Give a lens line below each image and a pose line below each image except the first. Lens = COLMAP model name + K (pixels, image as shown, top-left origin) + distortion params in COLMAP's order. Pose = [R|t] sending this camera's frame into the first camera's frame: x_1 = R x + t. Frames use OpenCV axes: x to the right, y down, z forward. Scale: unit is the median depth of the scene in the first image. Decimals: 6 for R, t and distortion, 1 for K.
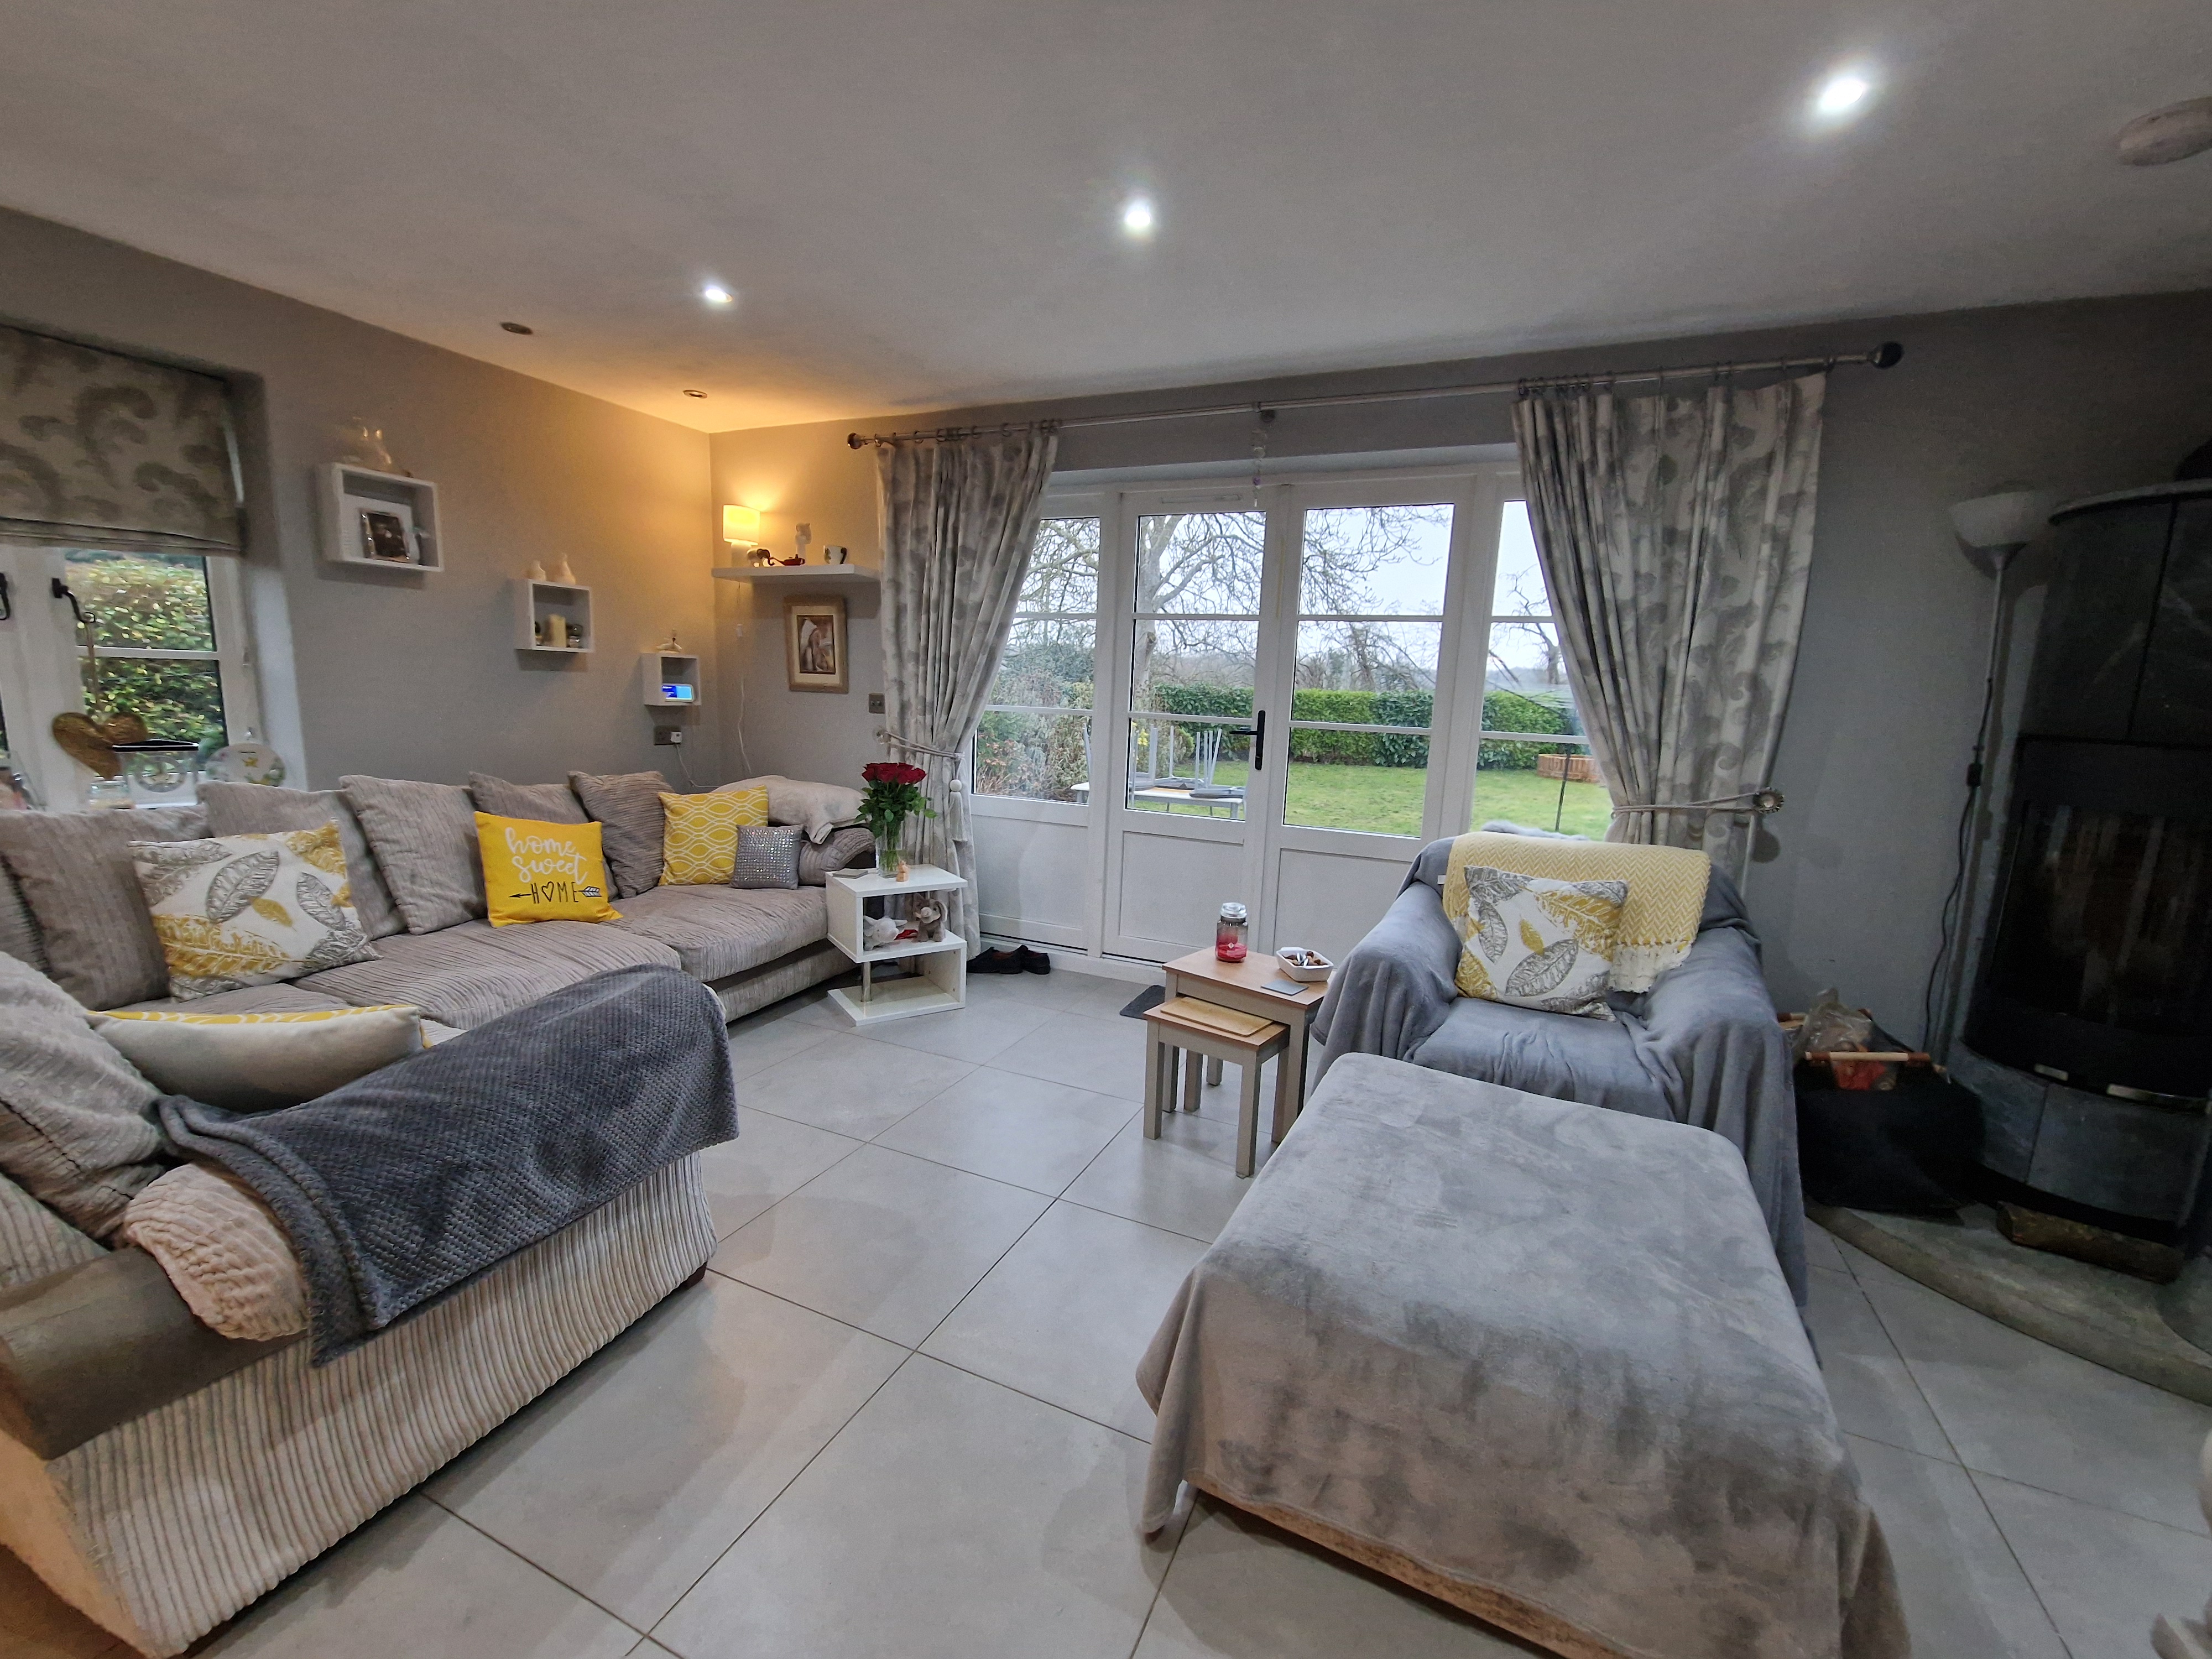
lens RADIAL K [[905.1, 0, 1116.1], [0, 905.1, 837.9], [0, 0, 1]] dist [0.002976, -0.000310]
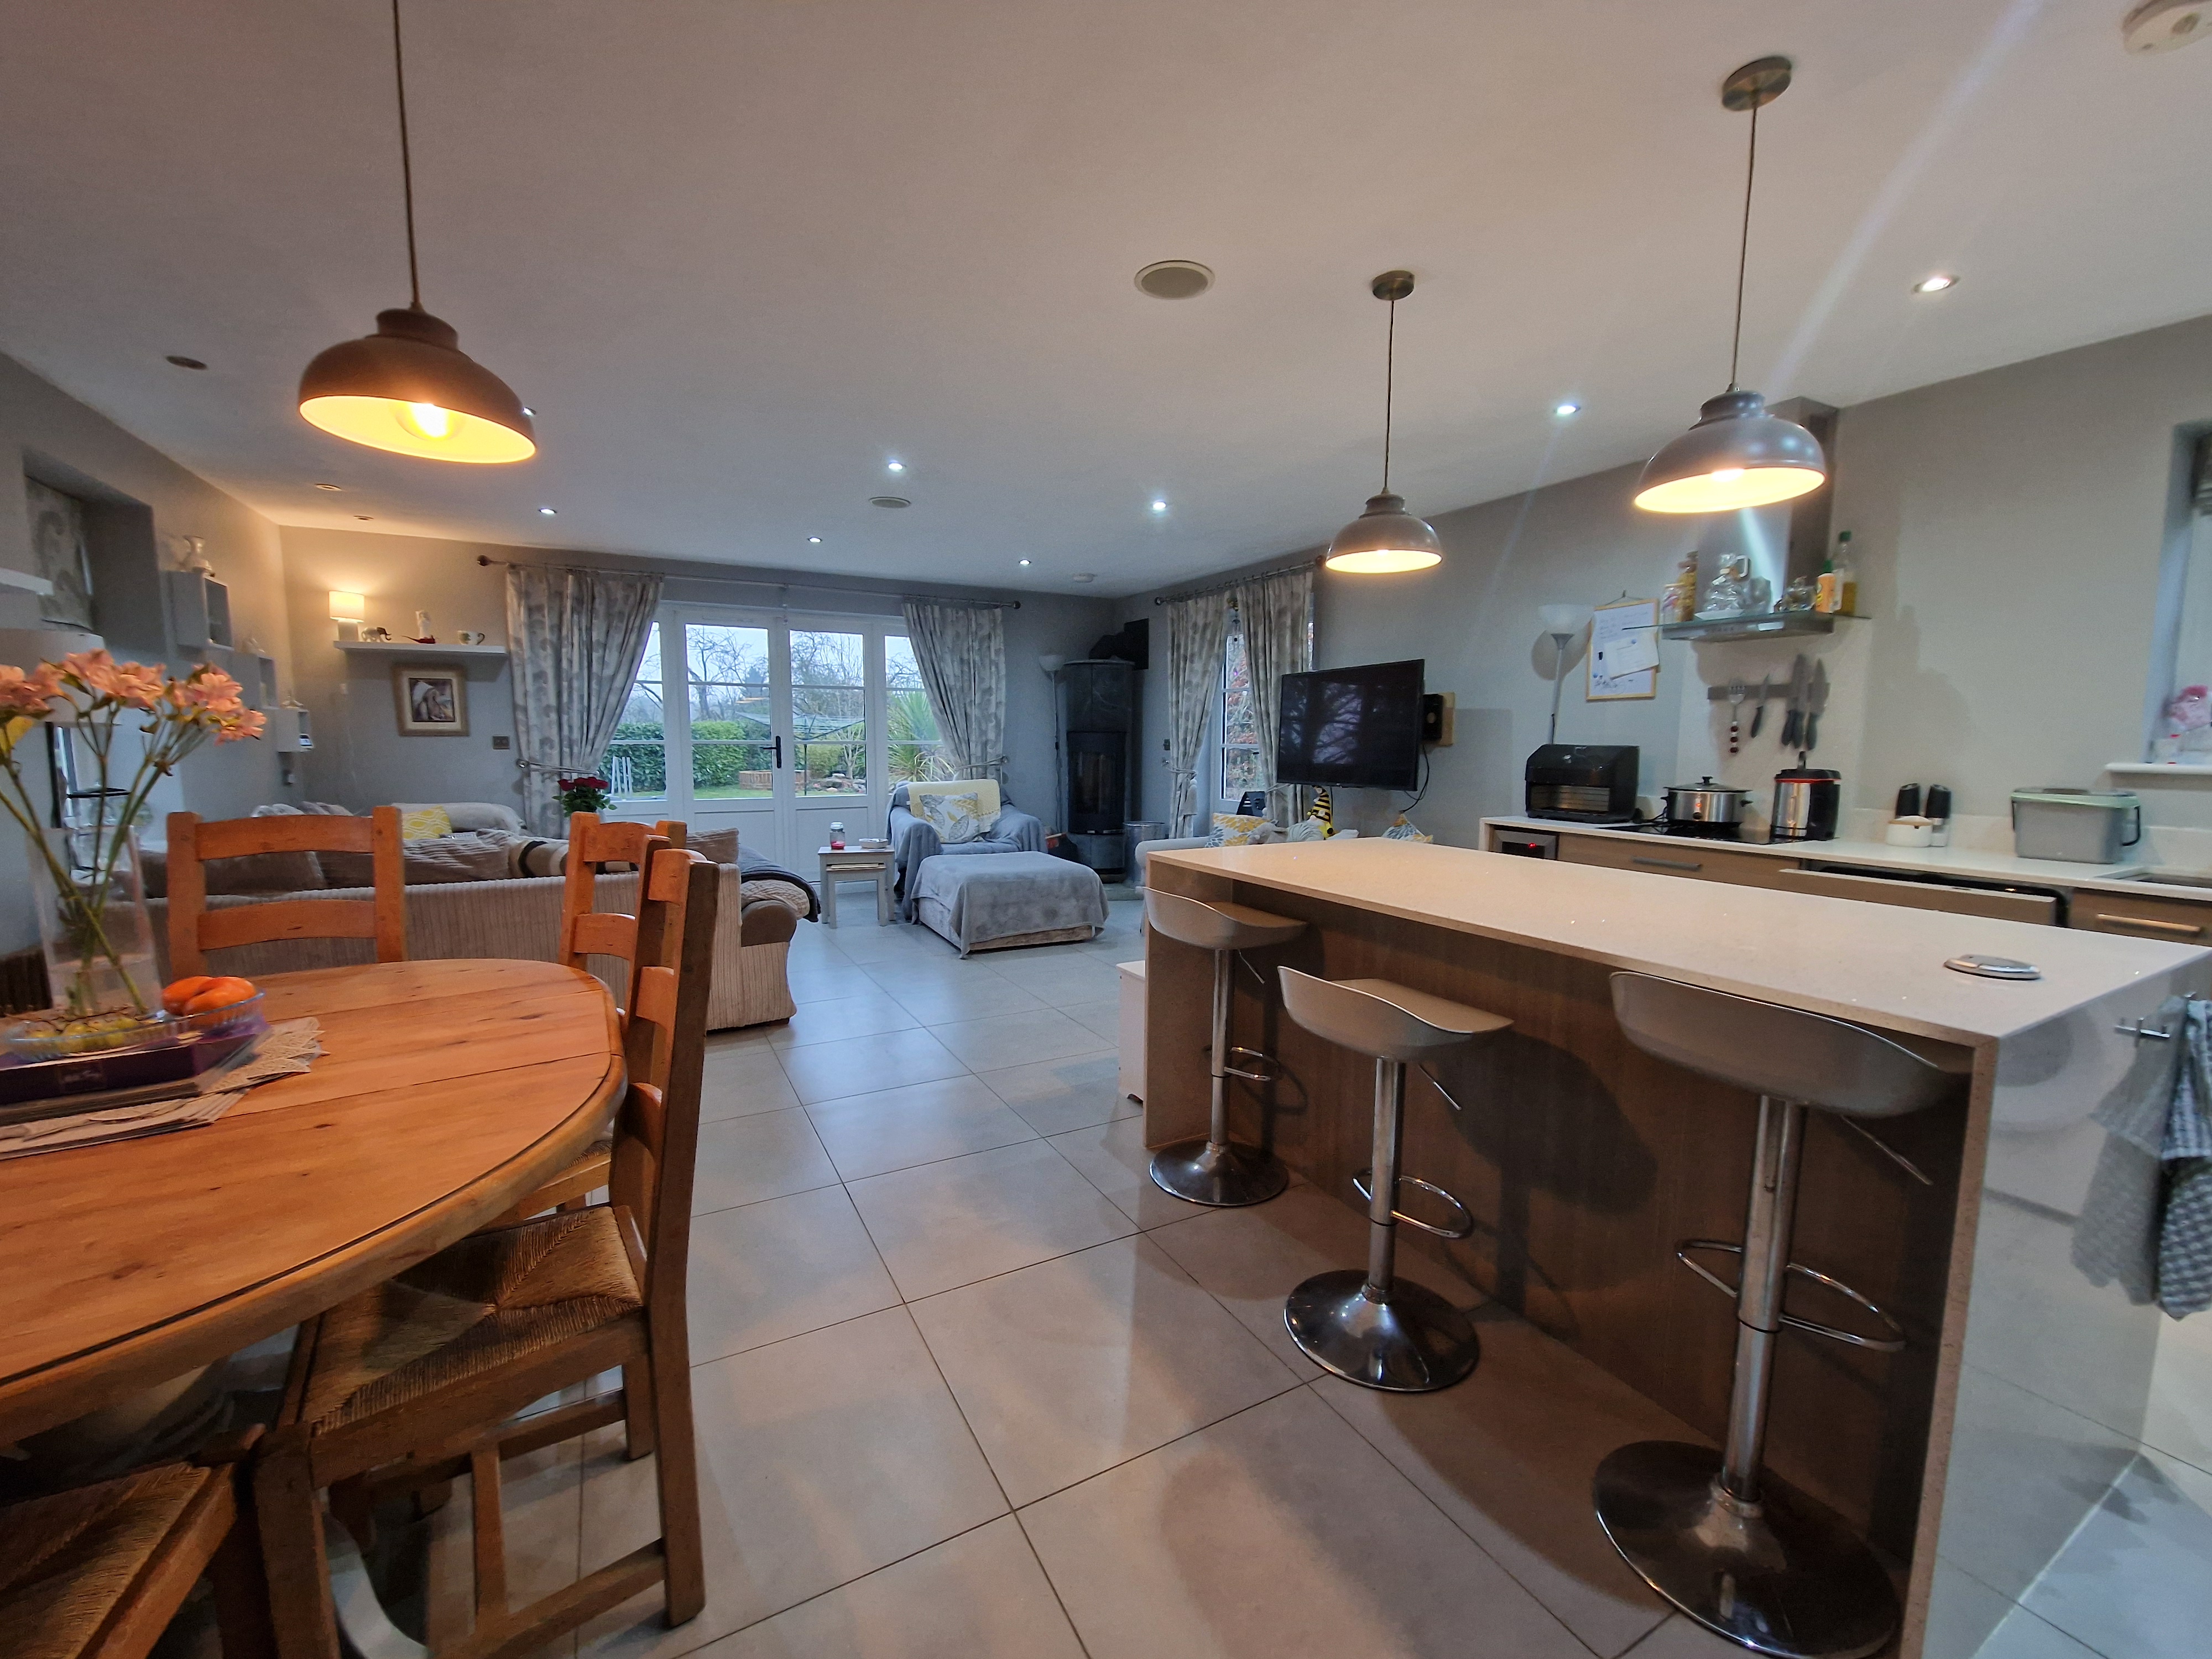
lens RADIAL K [[905.1, 0, 1113.9], [0, 905.1, 832.0], [0, 0, 1]] dist [0.002976, -0.000310]
pose [[0.600815, -0.120298, 0.790285, -1.207093], [0.154020, 0.987509, 0.033226, 0.128321], [-0.784410, 0.101757, 0.611839, -0.854682]]
